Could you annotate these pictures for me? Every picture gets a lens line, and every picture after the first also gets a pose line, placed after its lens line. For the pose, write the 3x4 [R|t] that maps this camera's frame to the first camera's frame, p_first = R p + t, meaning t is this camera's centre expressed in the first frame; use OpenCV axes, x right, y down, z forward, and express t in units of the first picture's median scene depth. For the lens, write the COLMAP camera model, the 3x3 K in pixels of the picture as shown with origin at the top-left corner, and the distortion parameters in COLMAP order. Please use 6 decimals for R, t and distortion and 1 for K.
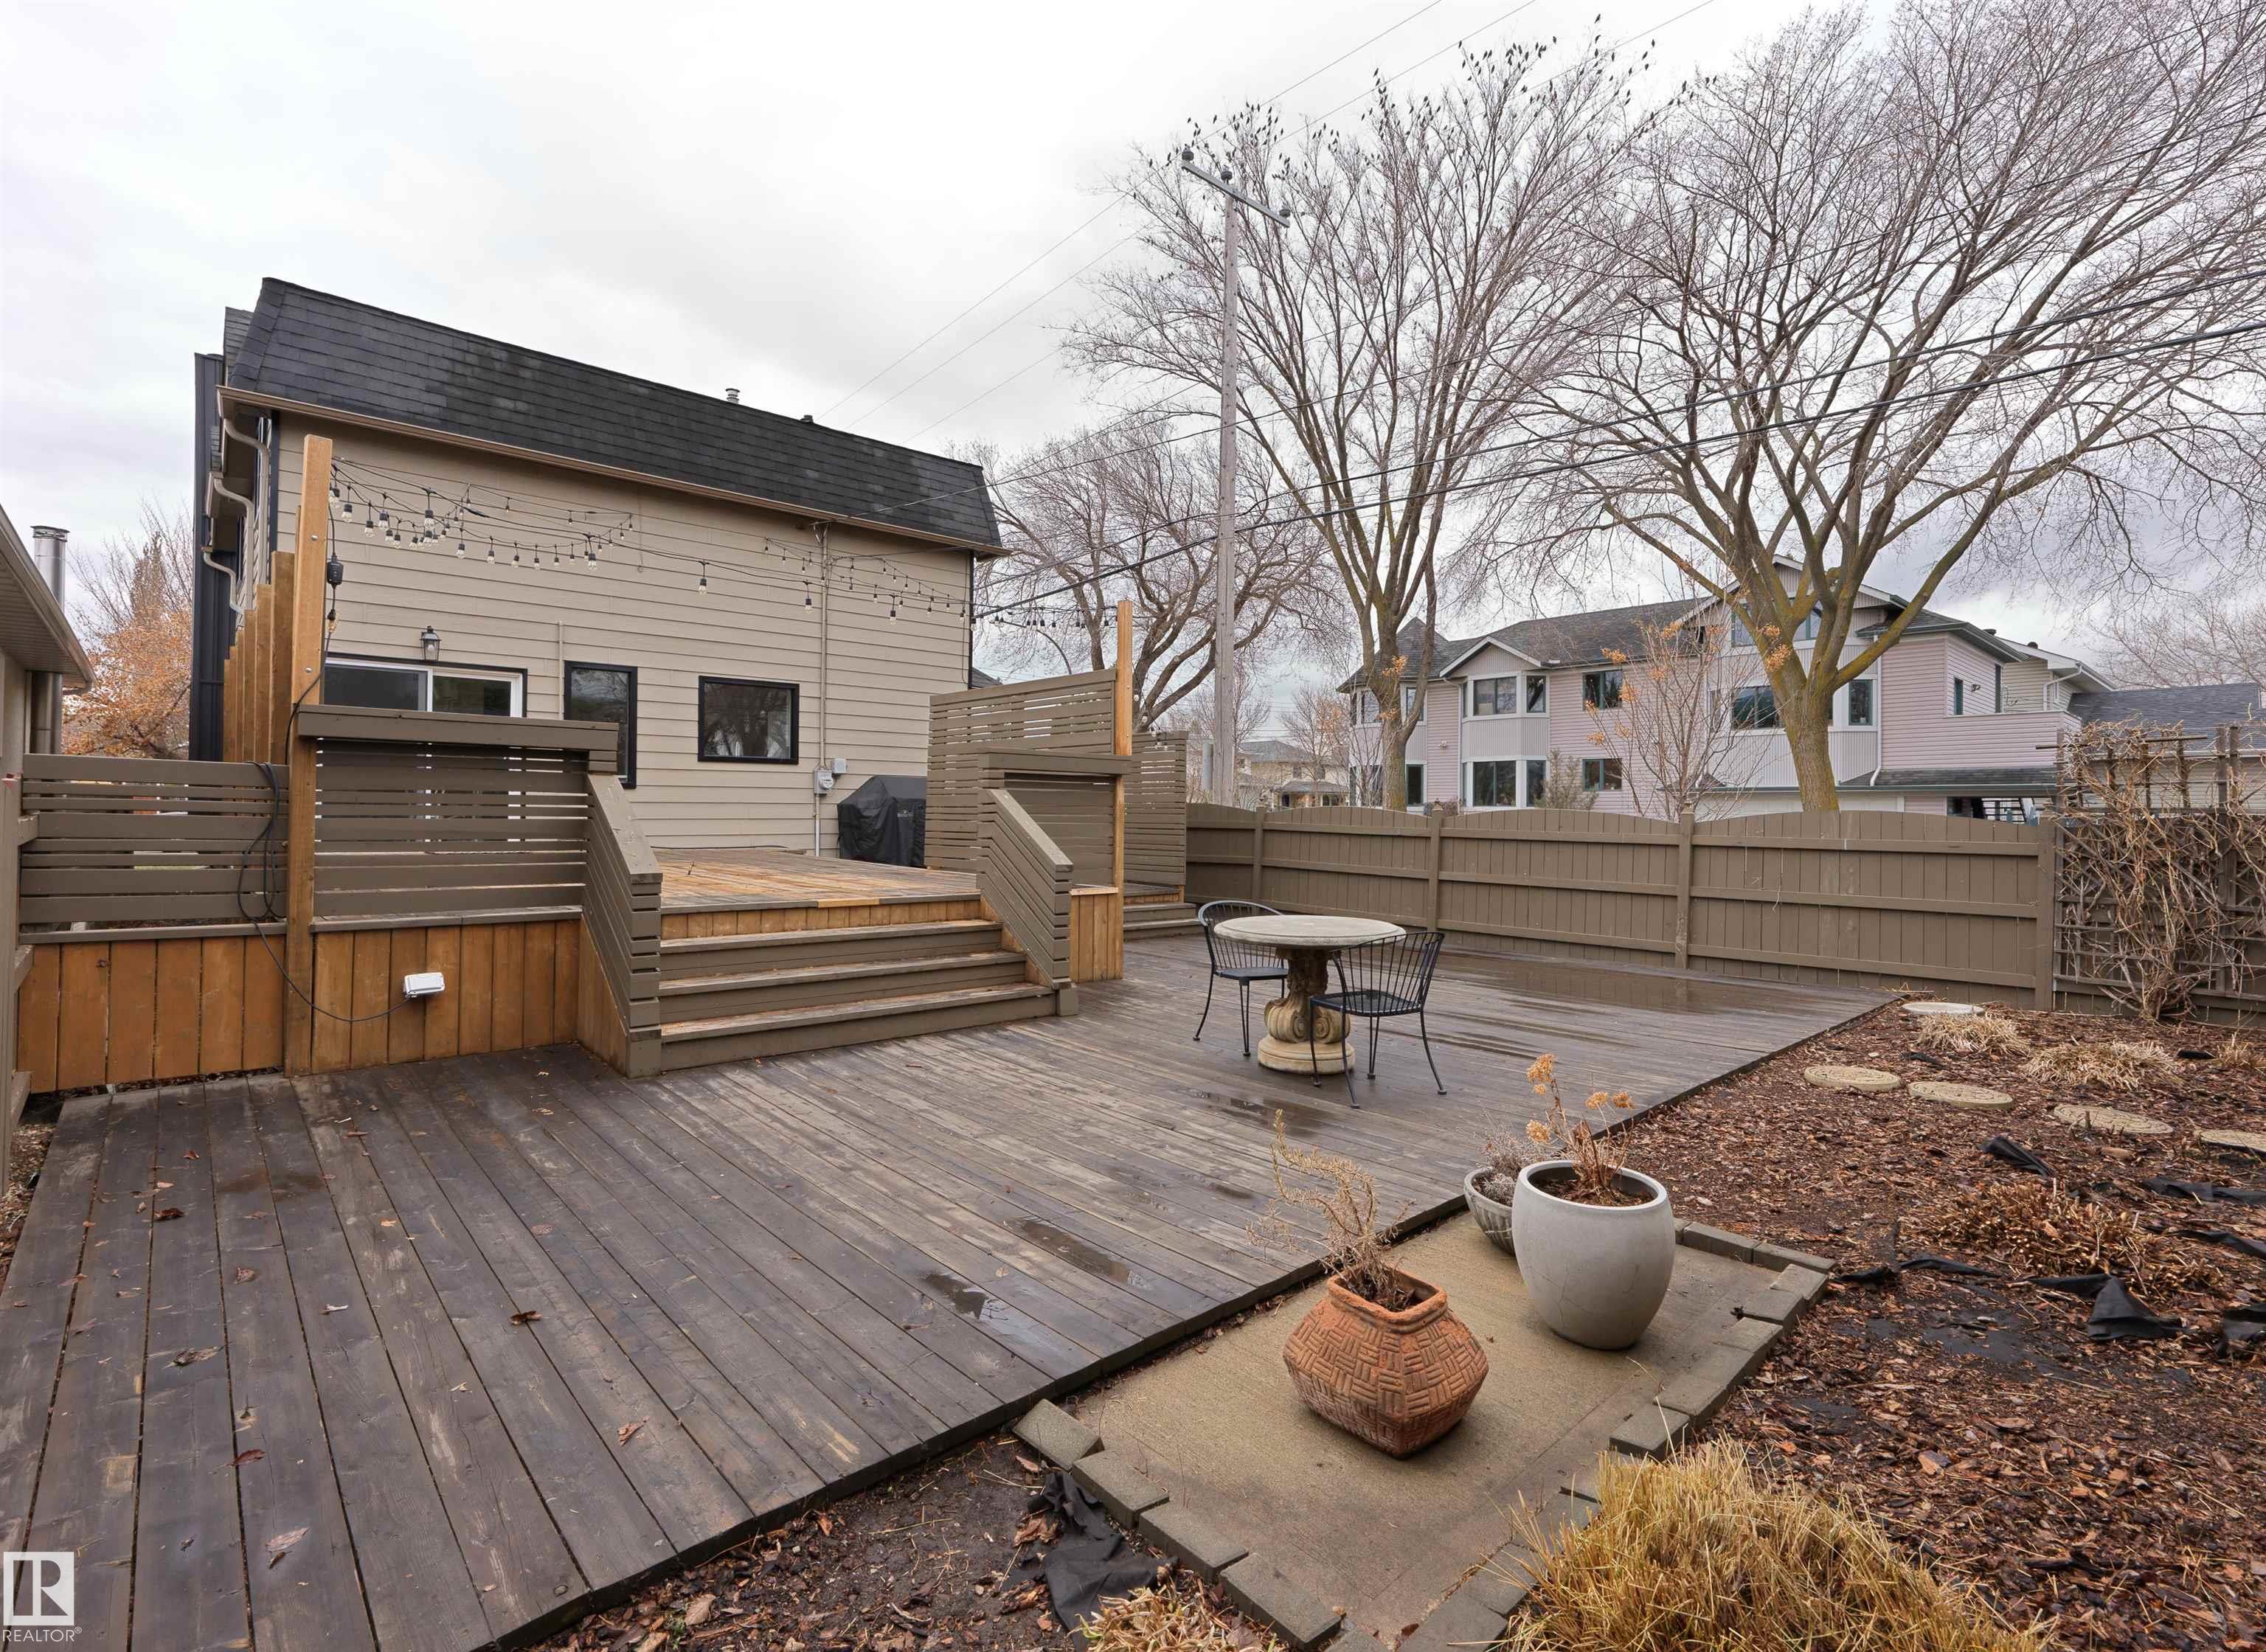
lens RADIAL K [[1074.0, 0, 1144.3], [0, 1074.0, 795.3], [0, 0, 1]] dist [-0.002906, 0.000305]
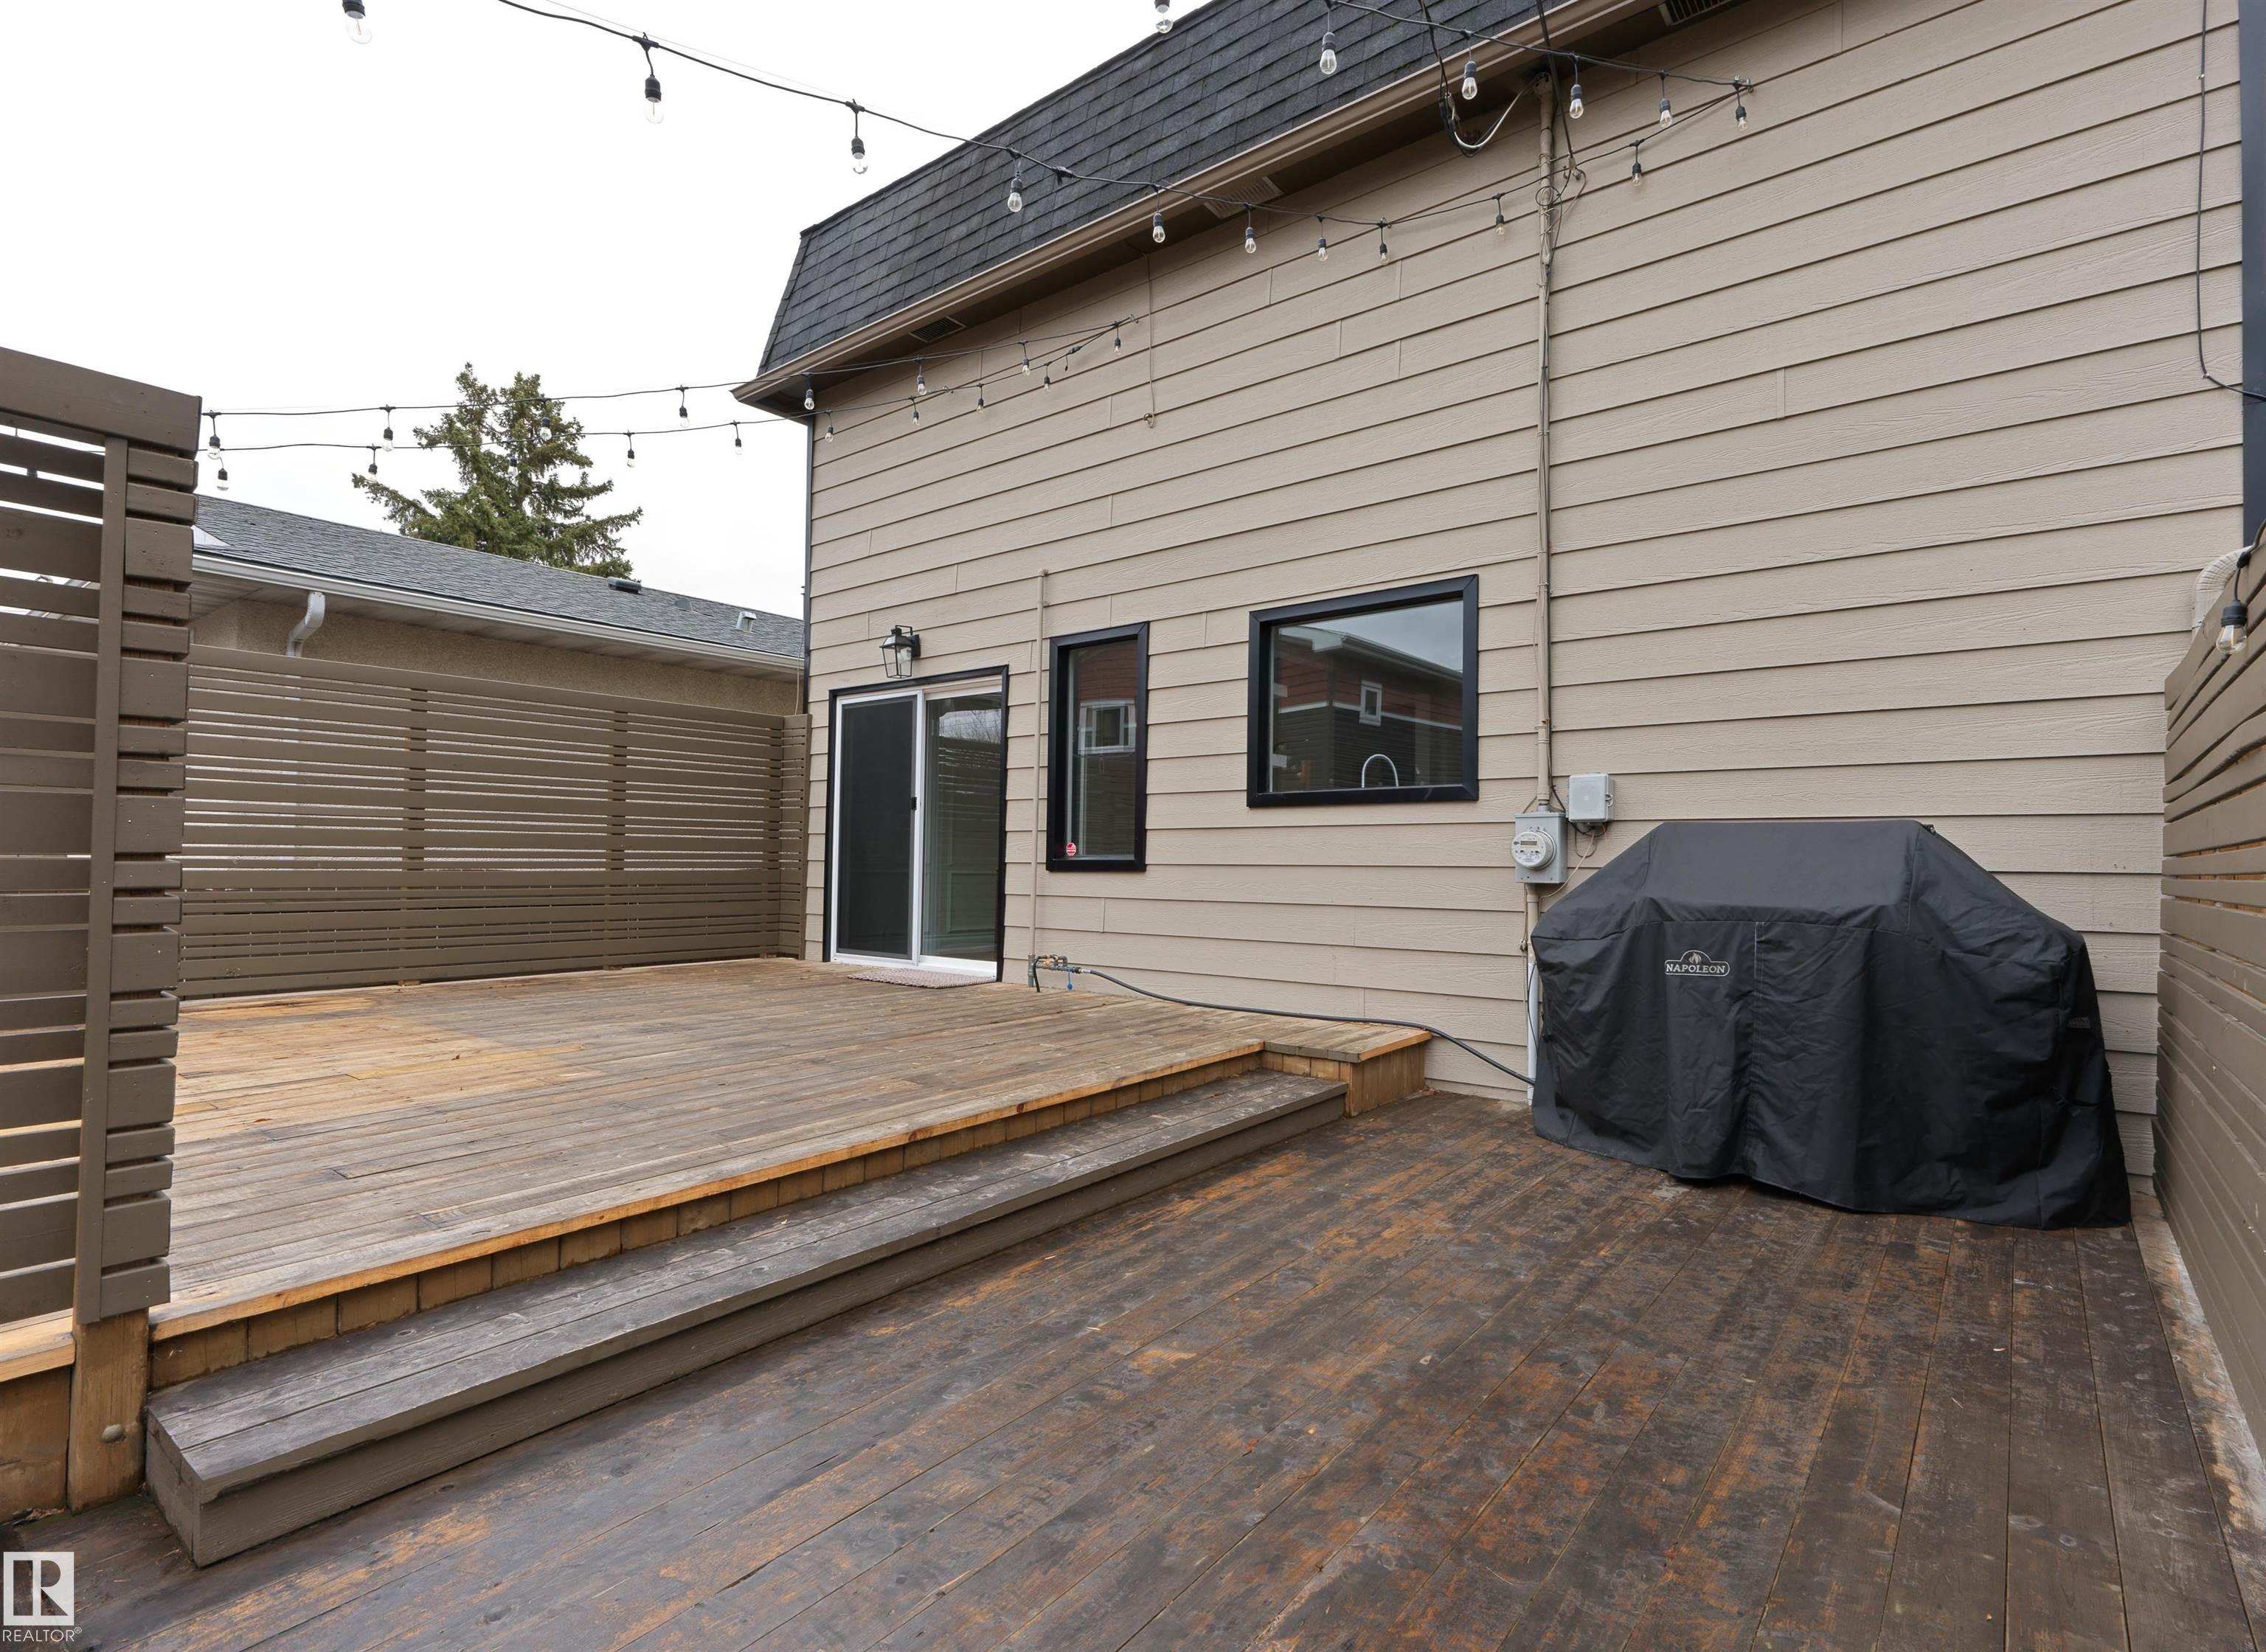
lens RADIAL K [[1127.2, 0, 1119.2], [0, 1127.2, 831.6], [0, 0, 1]] dist [0.005294, 0.000230]
pose [[0.159880, -0.036080, -0.986477, 0.026535], [0.001085, 0.999338, -0.036374, -0.005639], [0.987136, 0.004745, 0.159813, 0.873847]]
